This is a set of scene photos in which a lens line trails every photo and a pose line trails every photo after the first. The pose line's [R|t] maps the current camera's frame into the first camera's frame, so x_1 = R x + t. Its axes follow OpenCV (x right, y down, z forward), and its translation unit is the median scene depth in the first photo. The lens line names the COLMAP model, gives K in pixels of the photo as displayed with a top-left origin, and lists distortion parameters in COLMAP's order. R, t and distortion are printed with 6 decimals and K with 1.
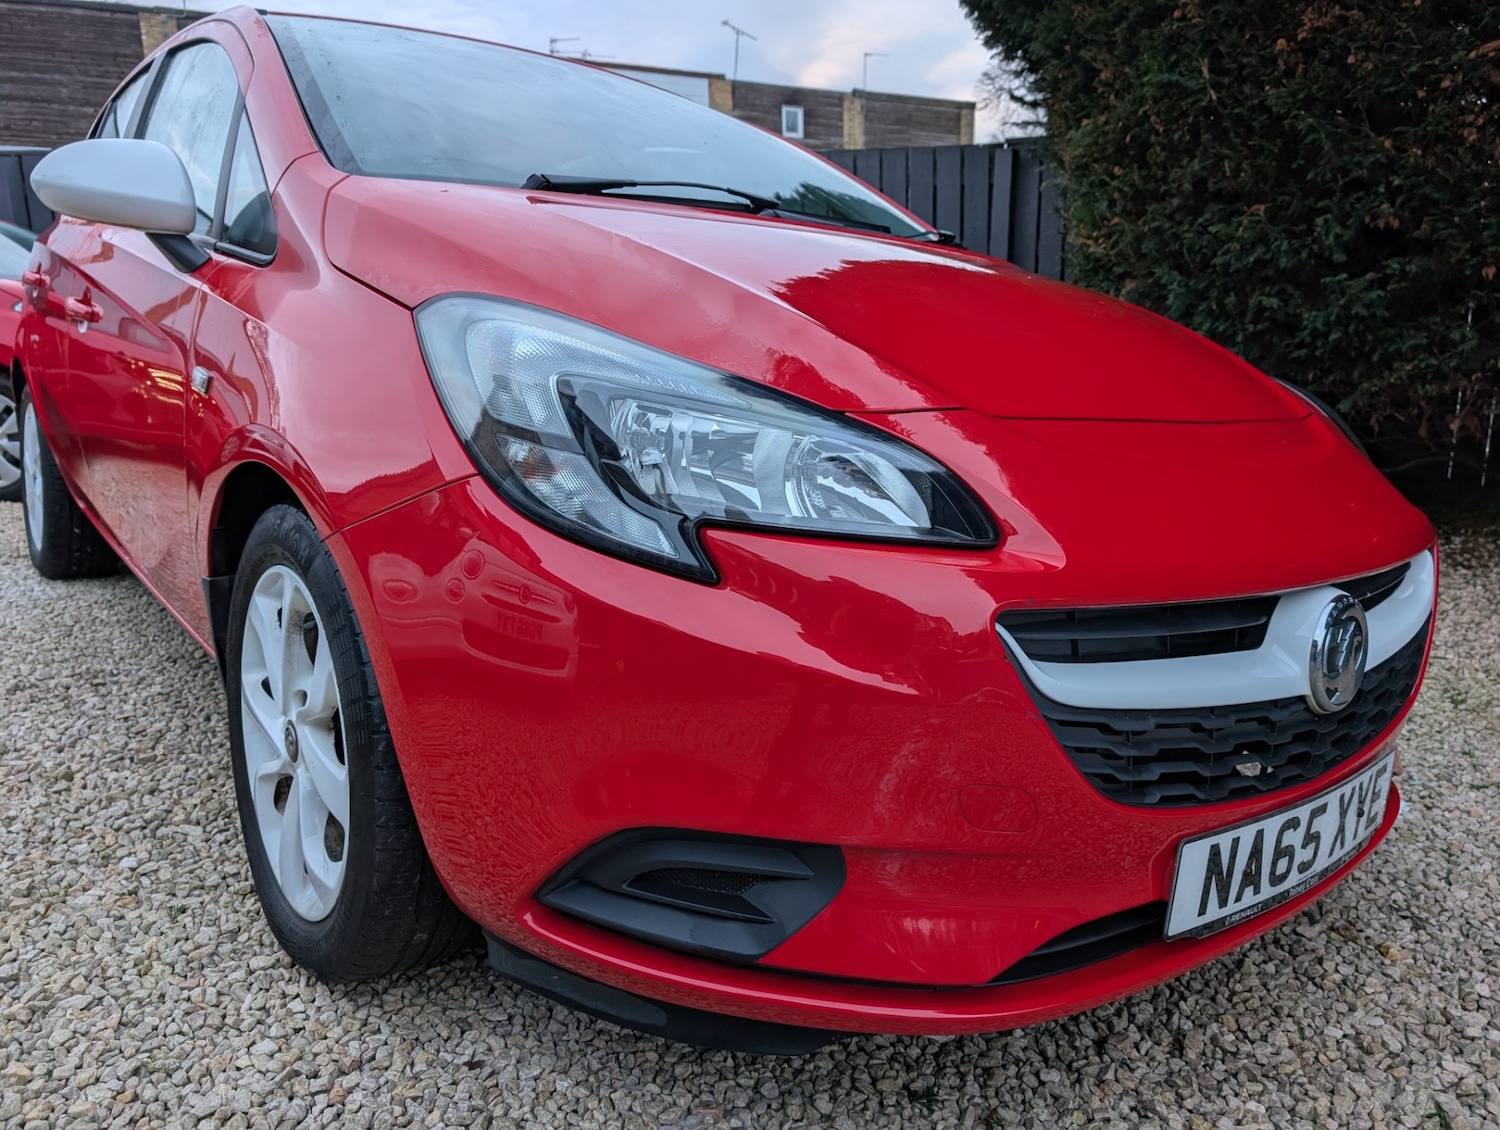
lens RADIAL K [[1085.0, 0, 781.3], [0, 1085.0, 562.1], [0, 0, 1]] dist [0.028168, -0.021777]
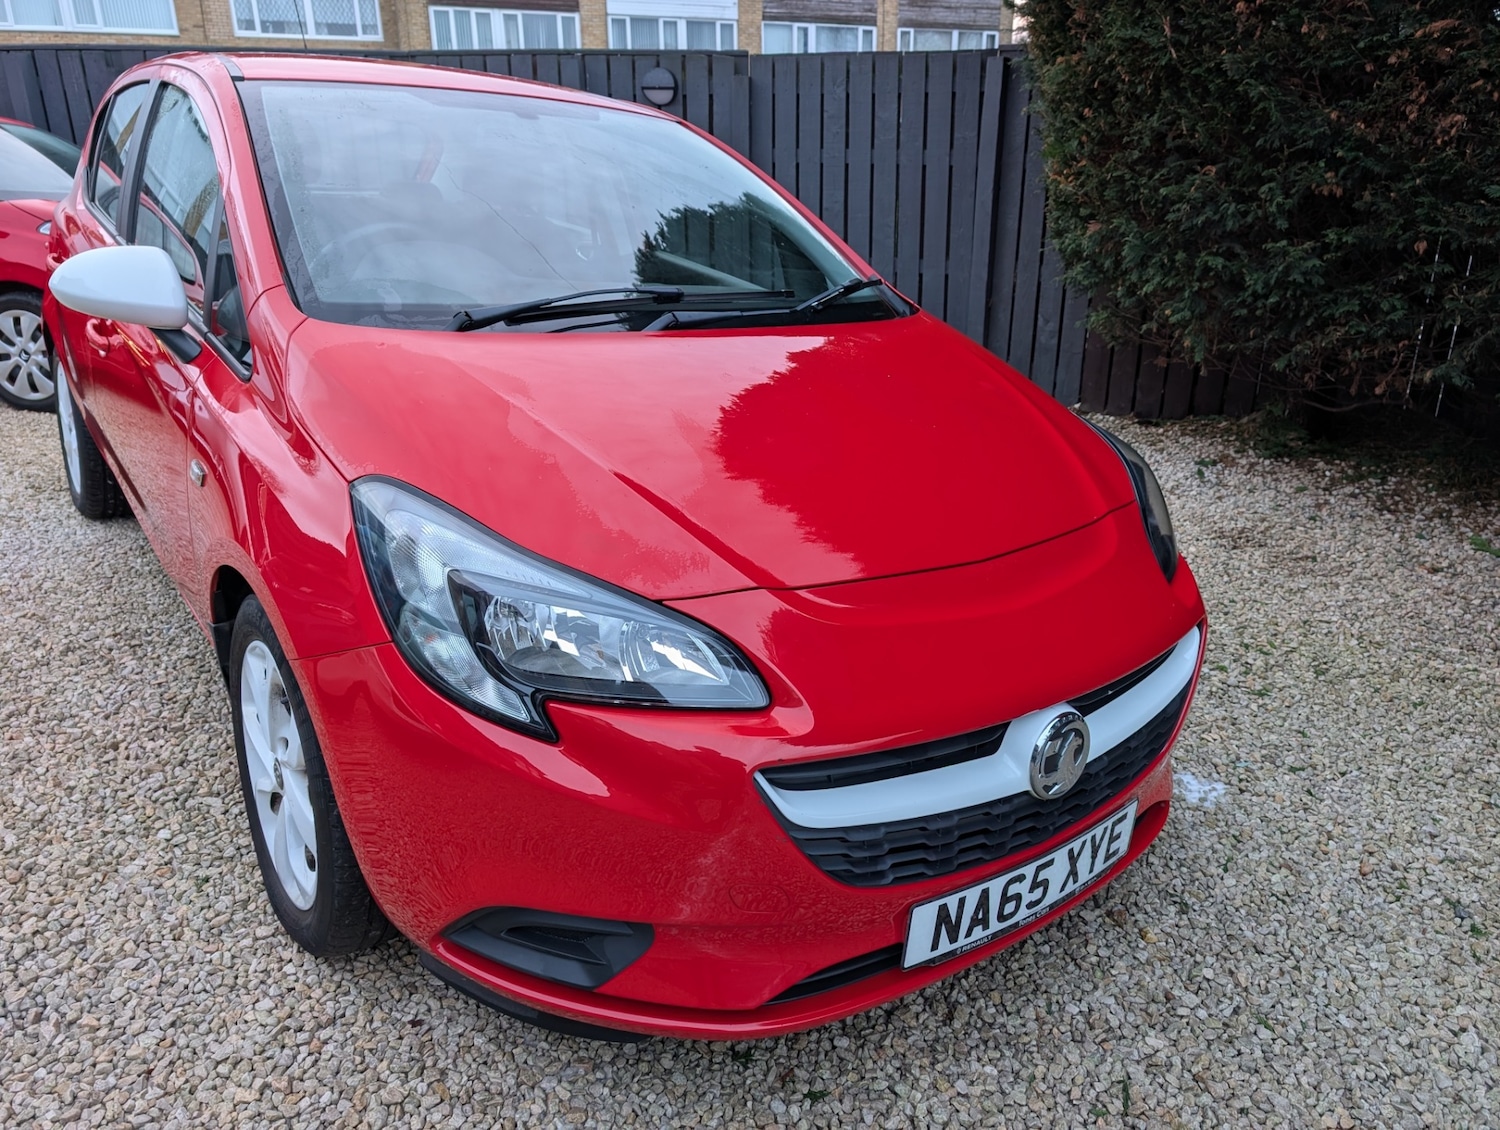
lens RADIAL K [[1085.0, 0, 773.5], [0, 1085.0, 544.2], [0, 0, 1]] dist [0.028168, -0.021777]
pose [[0.999245, 0.020671, -0.032888, 0.161776], [-0.015967, 0.990393, 0.137353, -0.267617], [0.035411, -0.136724, 0.989976, -0.209209]]
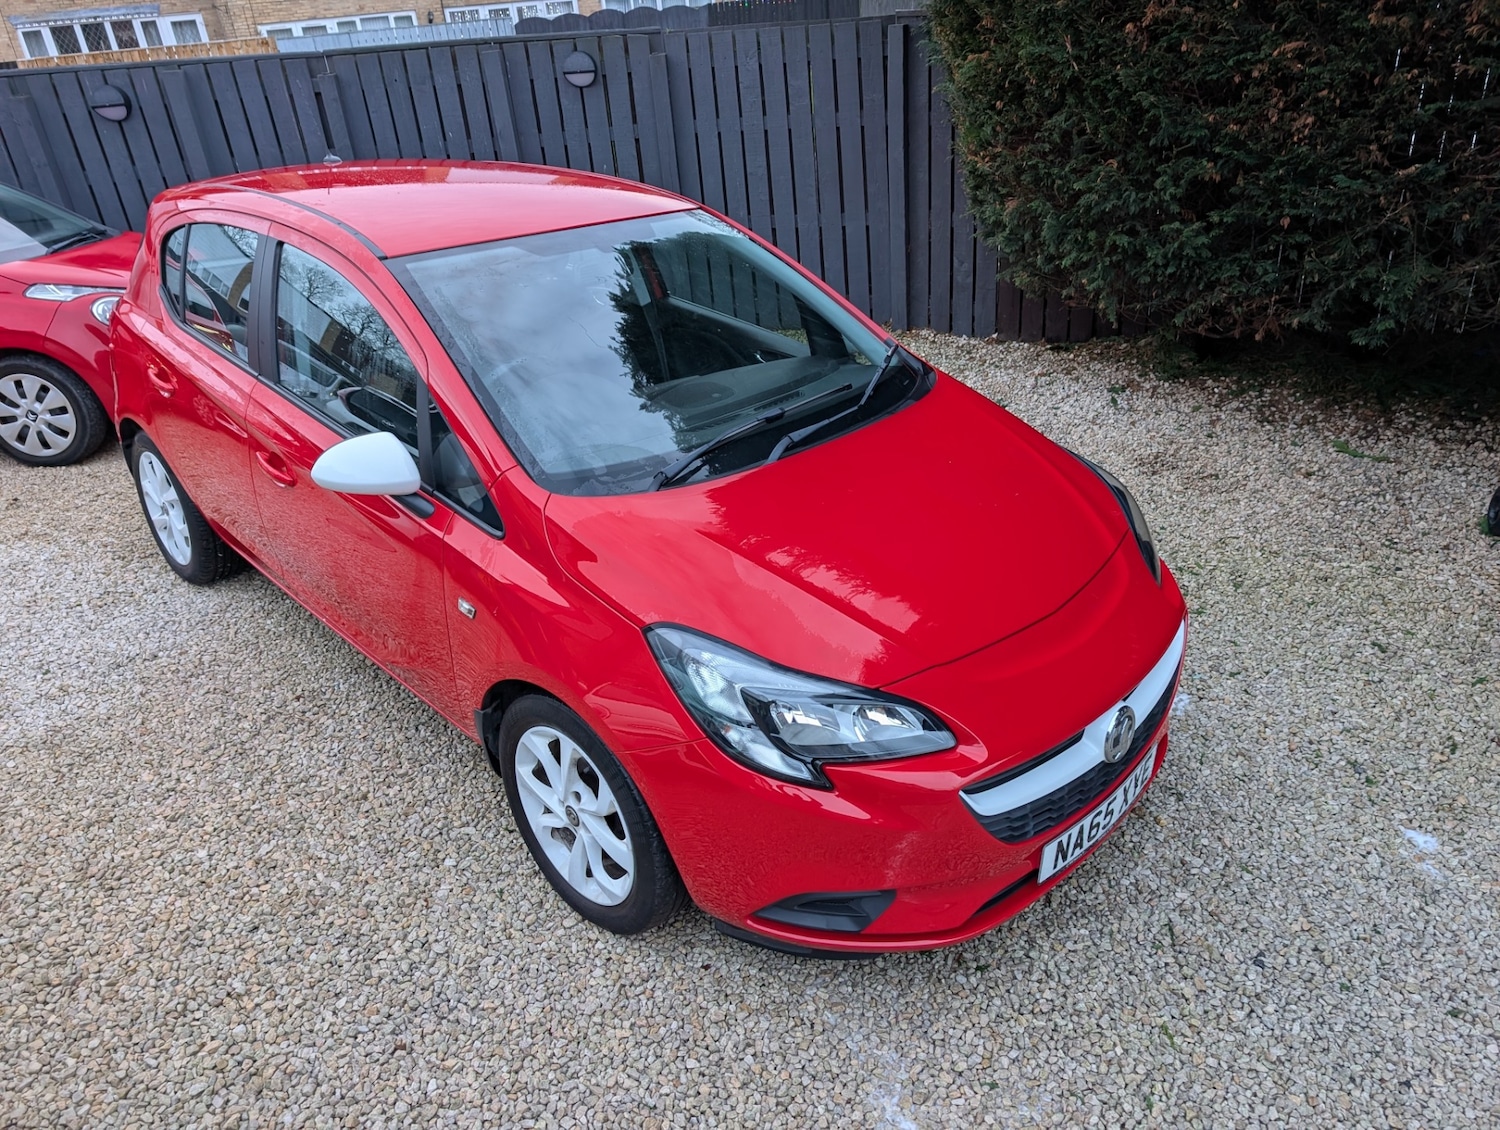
lens RADIAL K [[1085.0, 0, 779.7], [0, 1085.0, 541.8], [0, 0, 1]] dist [0.028168, -0.021777]
pose [[0.991431, -0.107618, 0.074043, -0.171208], [0.085263, 0.962551, 0.257345, -0.646972], [-0.098965, -0.248827, 0.963479, -0.608760]]
